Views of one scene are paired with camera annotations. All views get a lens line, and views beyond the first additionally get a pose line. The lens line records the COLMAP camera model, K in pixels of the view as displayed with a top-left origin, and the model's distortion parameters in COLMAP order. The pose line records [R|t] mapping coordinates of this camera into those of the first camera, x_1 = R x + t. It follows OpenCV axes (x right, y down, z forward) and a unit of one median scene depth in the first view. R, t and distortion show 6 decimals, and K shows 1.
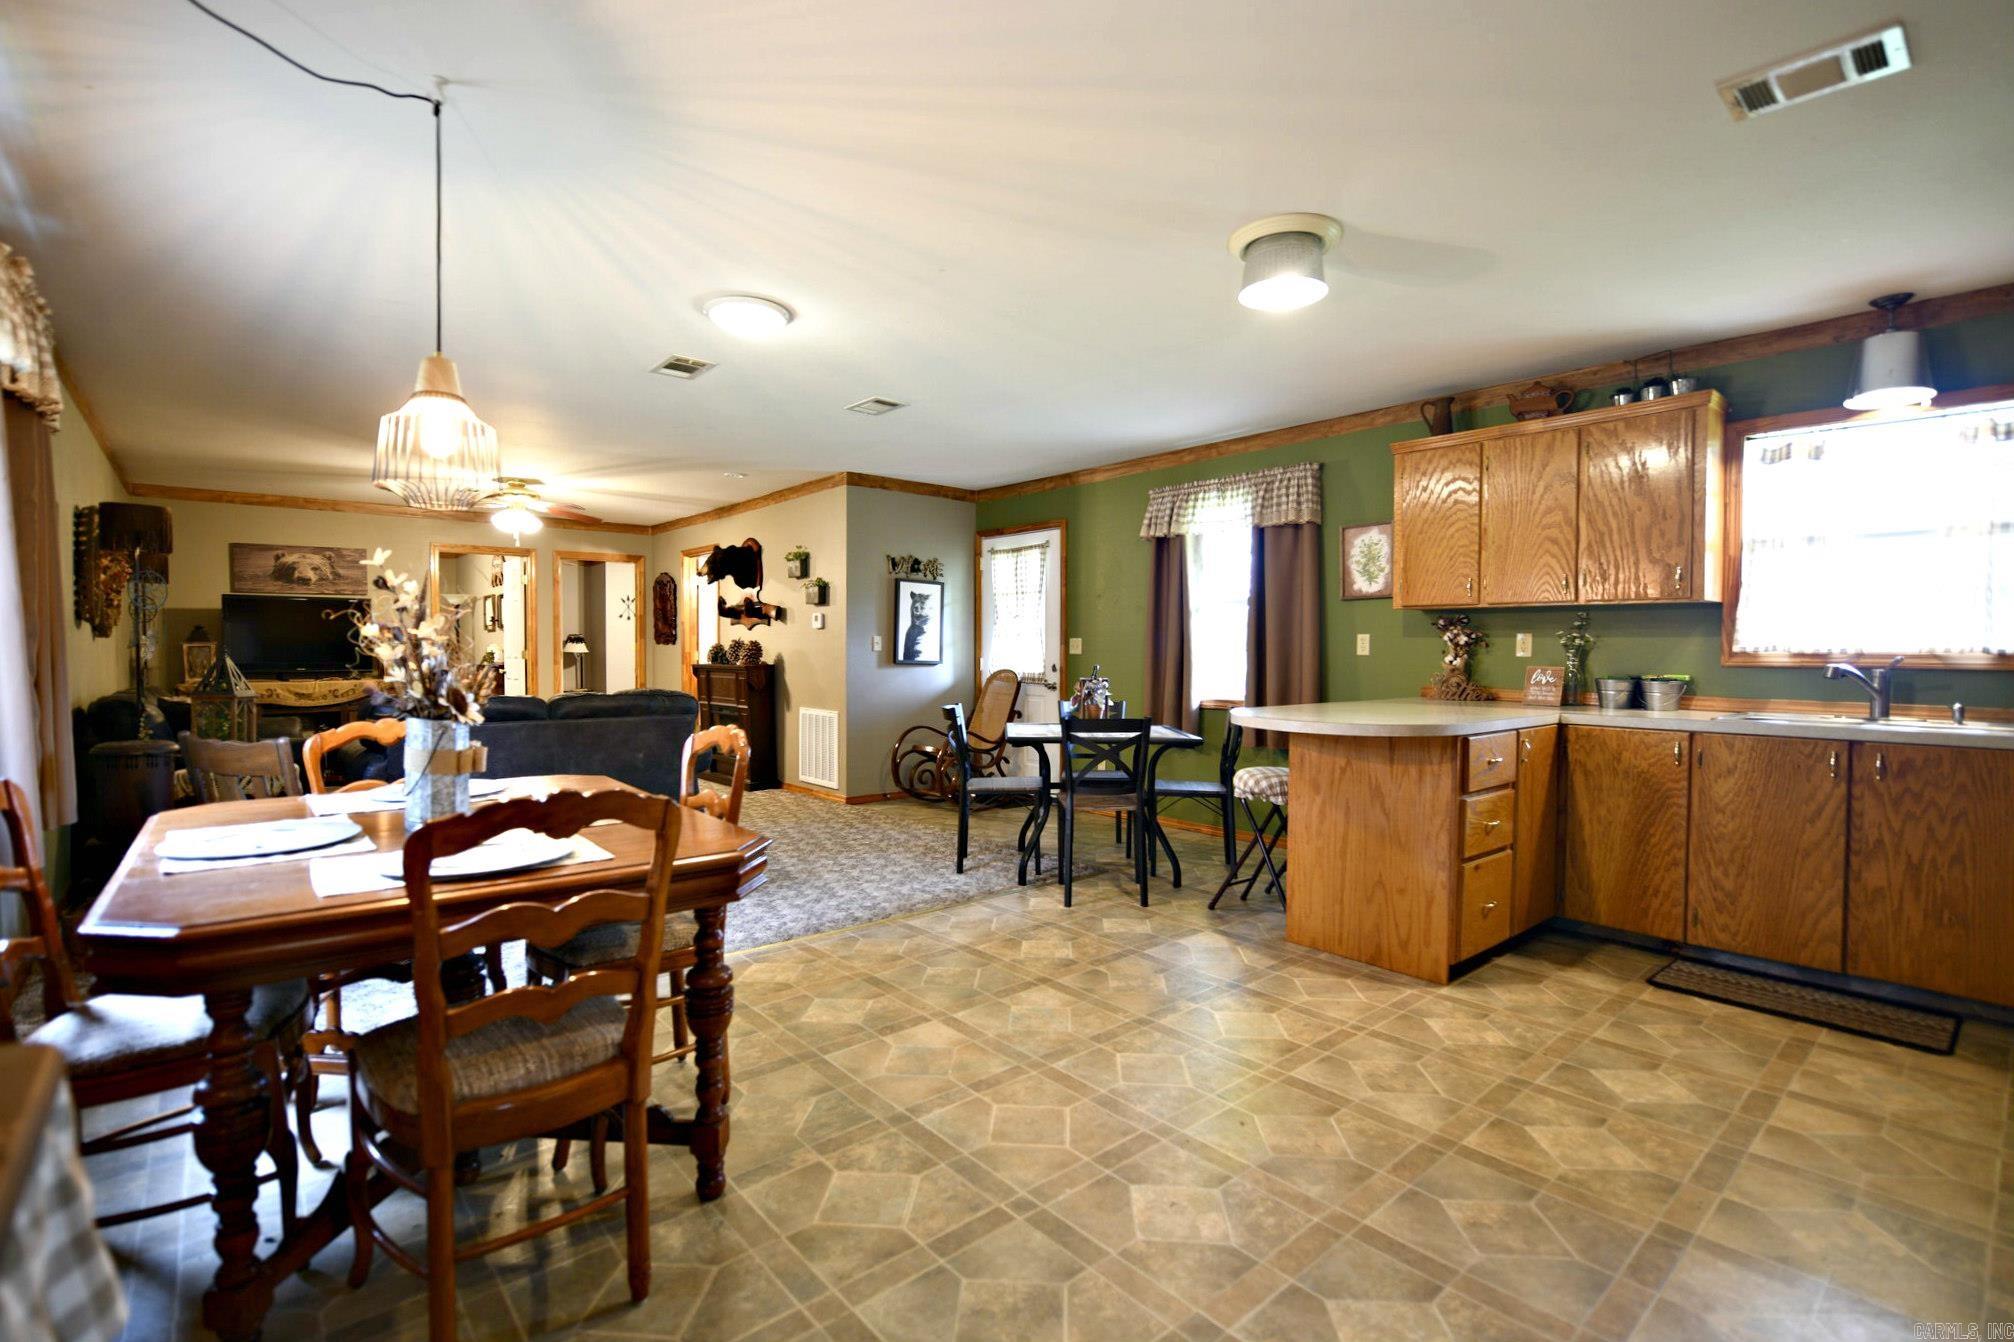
lens RADIAL K [[915.9, 0, 1007.0], [0, 915.9, 671.0], [0, 0, 1]] dist [-0.004342, -0.006049]
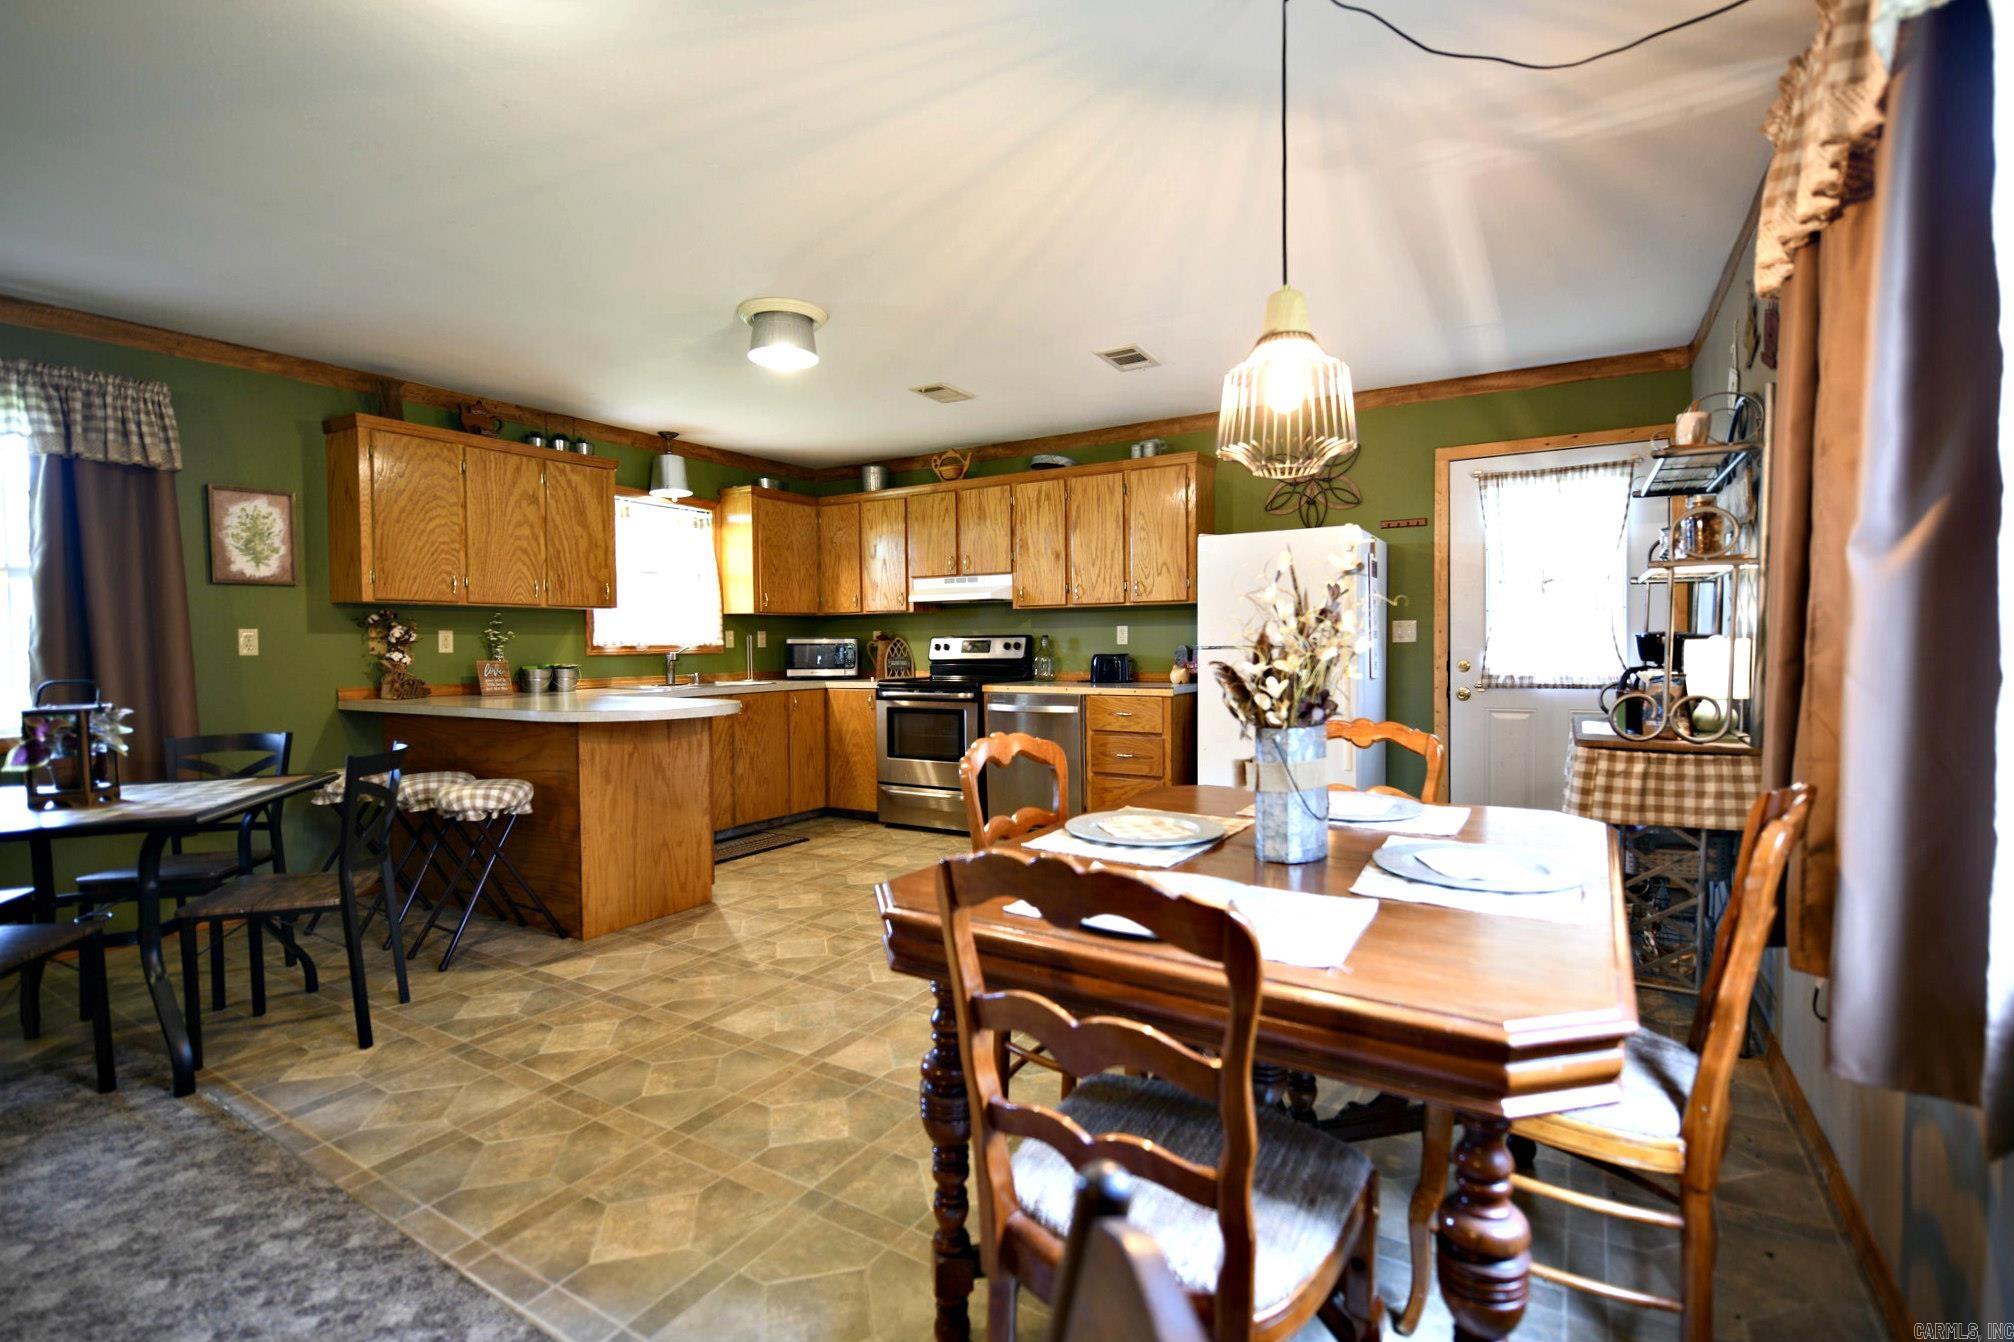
lens RADIAL K [[915.9, 0, 1007.0], [0, 915.9, 671.0], [0, 0, 1]] dist [-0.004342, -0.006049]
pose [[-0.305692, -0.032070, 0.951590, -0.742277], [0.032312, 0.998507, 0.044031, -0.023544], [-0.951582, 0.044208, -0.304200, 0.830269]]
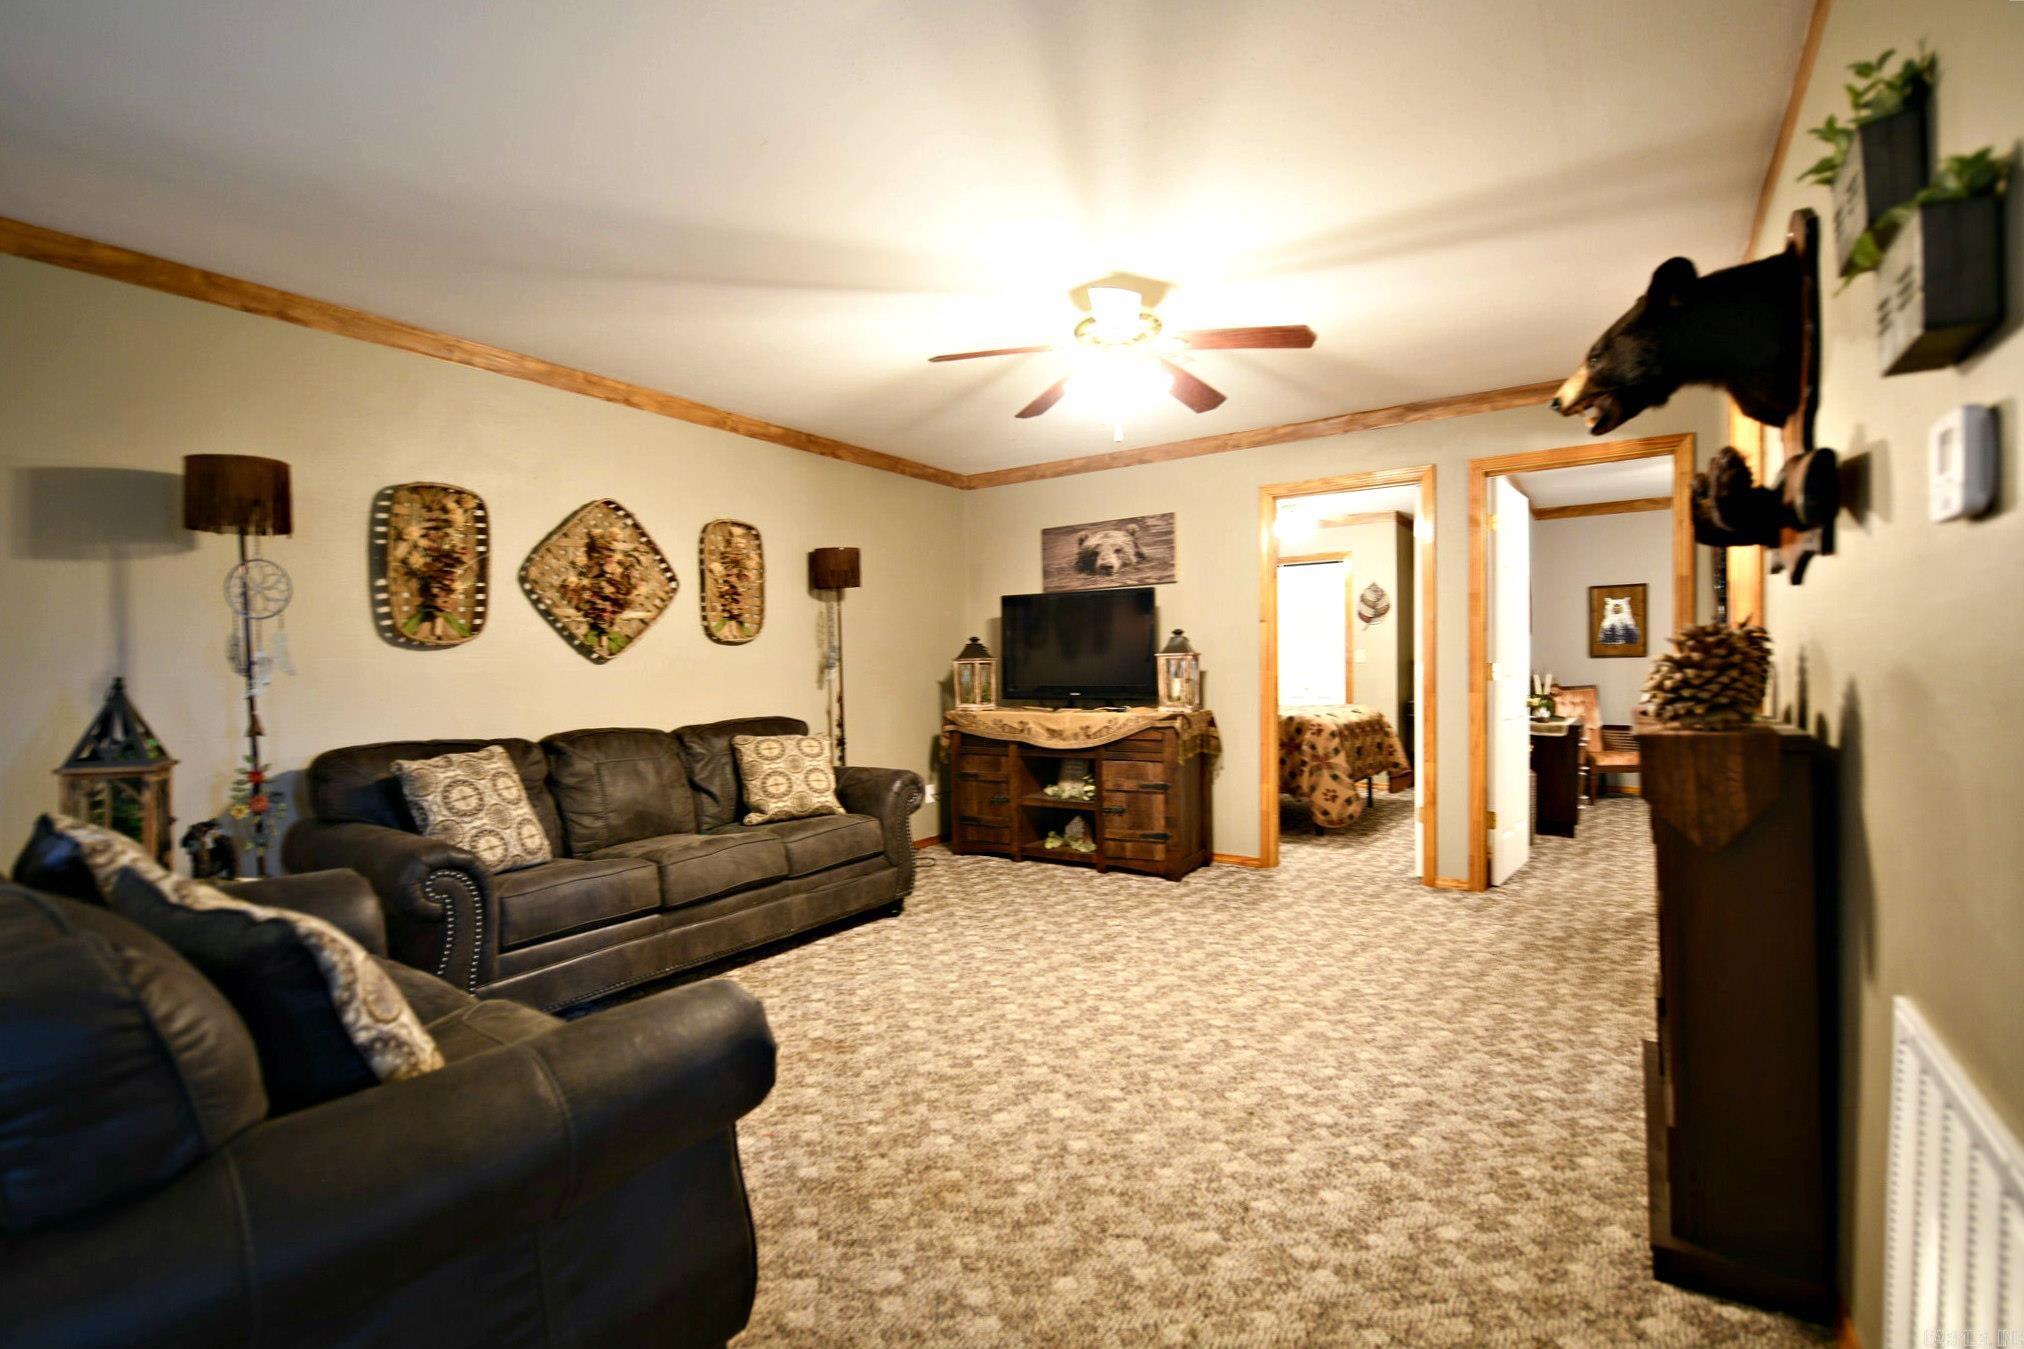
lens RADIAL K [[910.4, 0, 1012.0], [0, 910.4, 674.5], [0, 0, 1]] dist [-0.007169, -0.001234]
pose [[0.259686, 0.007554, -0.965664, -0.212008], [-0.007909, 0.999953, 0.005695, -0.042122], [0.965661, 0.006158, 0.259733, 1.554815]]
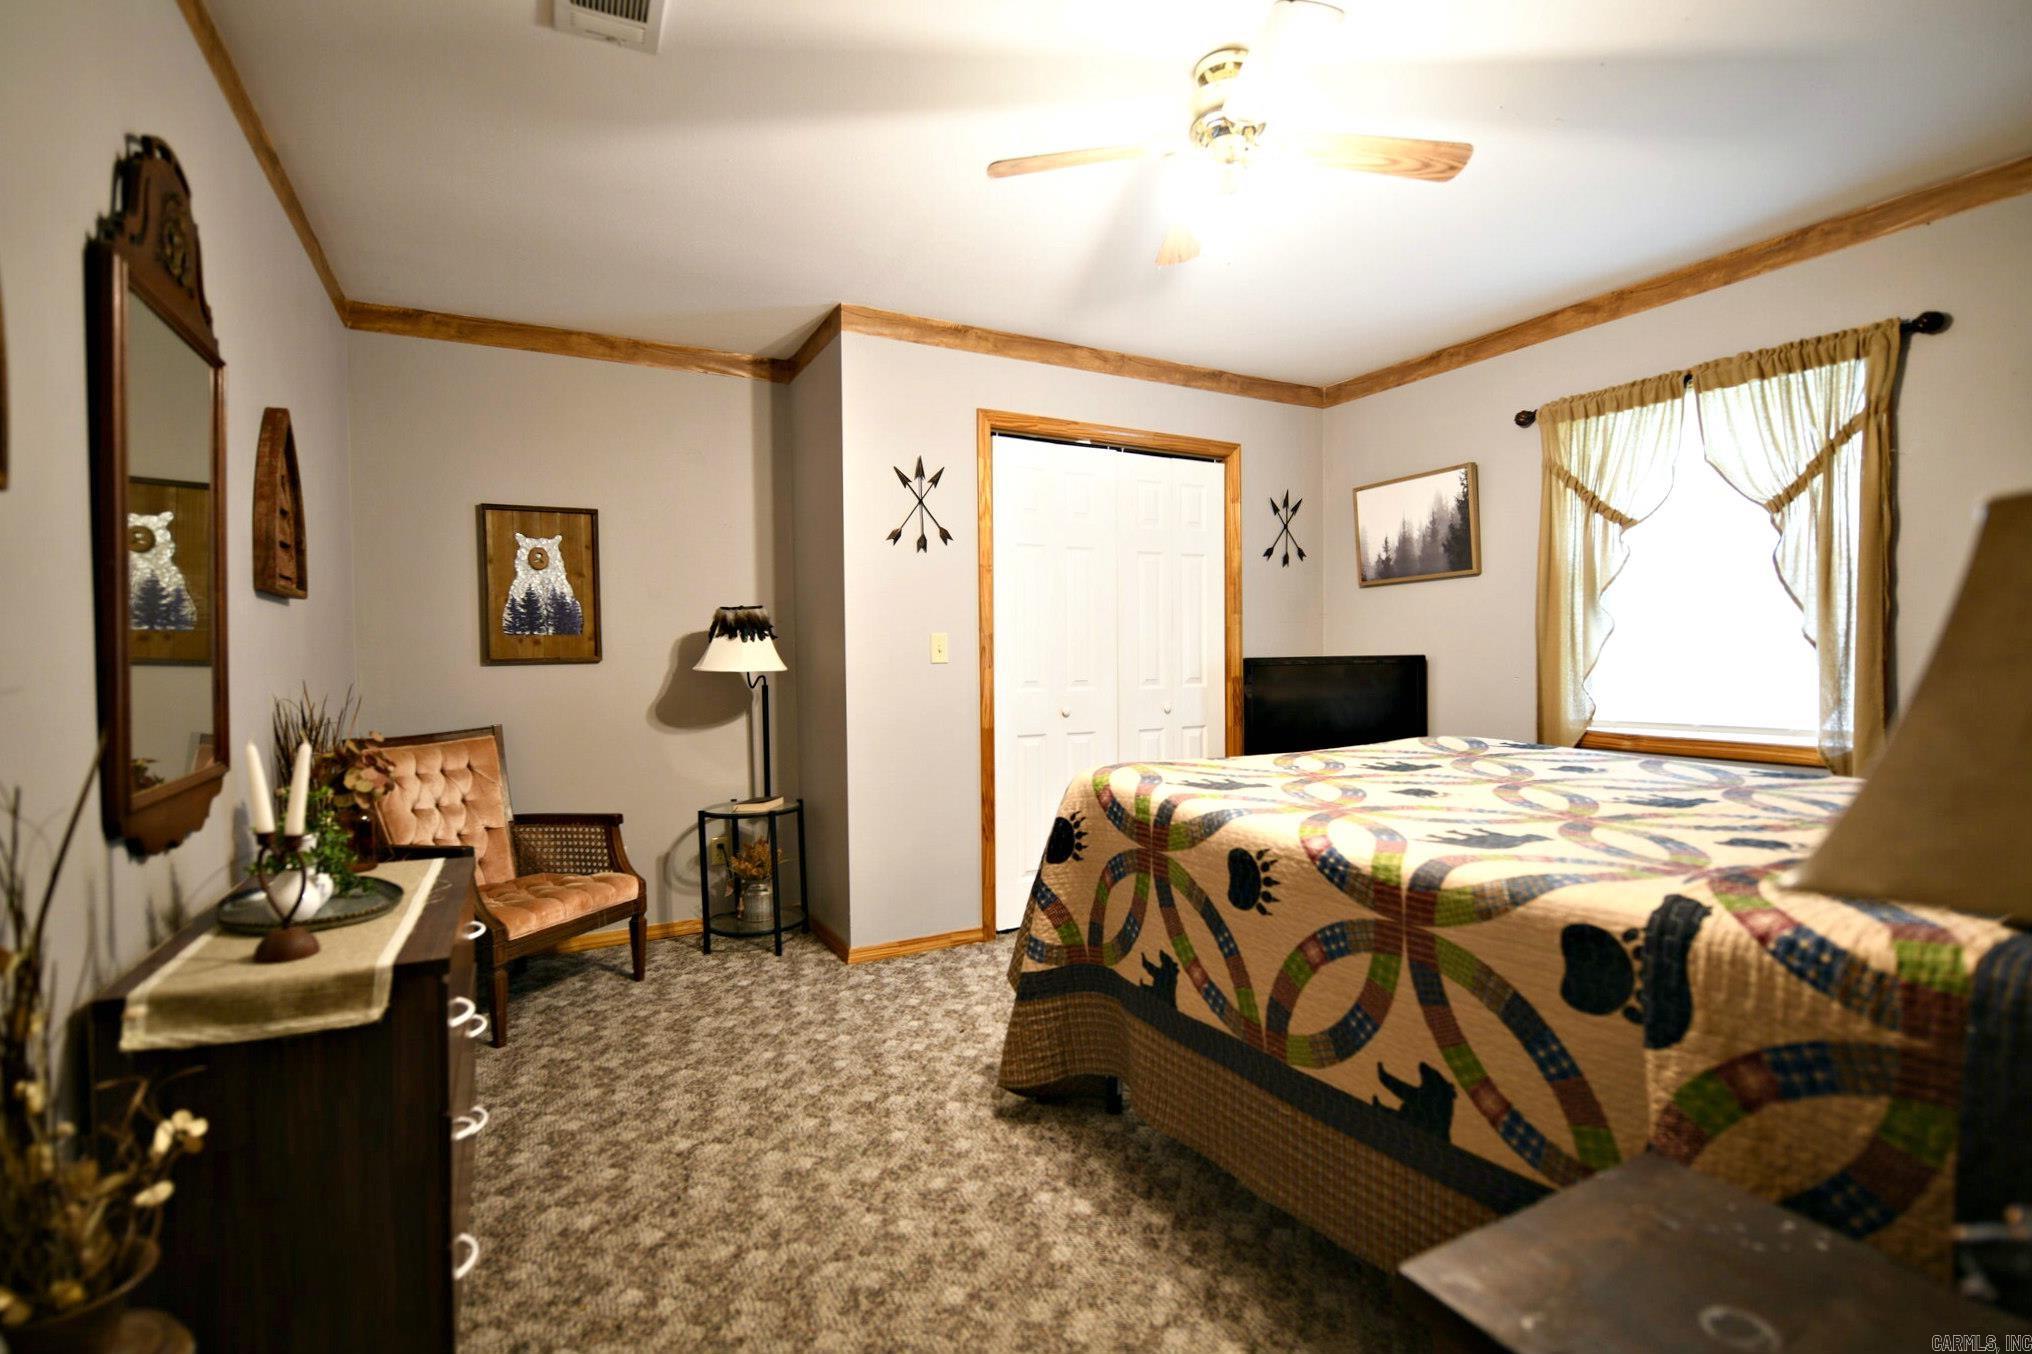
lens RADIAL K [[924.1, 0, 1016.0], [0, 924.1, 677.0], [0, 0, 1]] dist [-0.004342, -0.006049]
pose [[0.974738, -0.006754, -0.223248, -1.158215], [0.008355, 0.999946, 0.006232, -0.069219], [0.223194, -0.007940, 0.974742, 2.601549]]
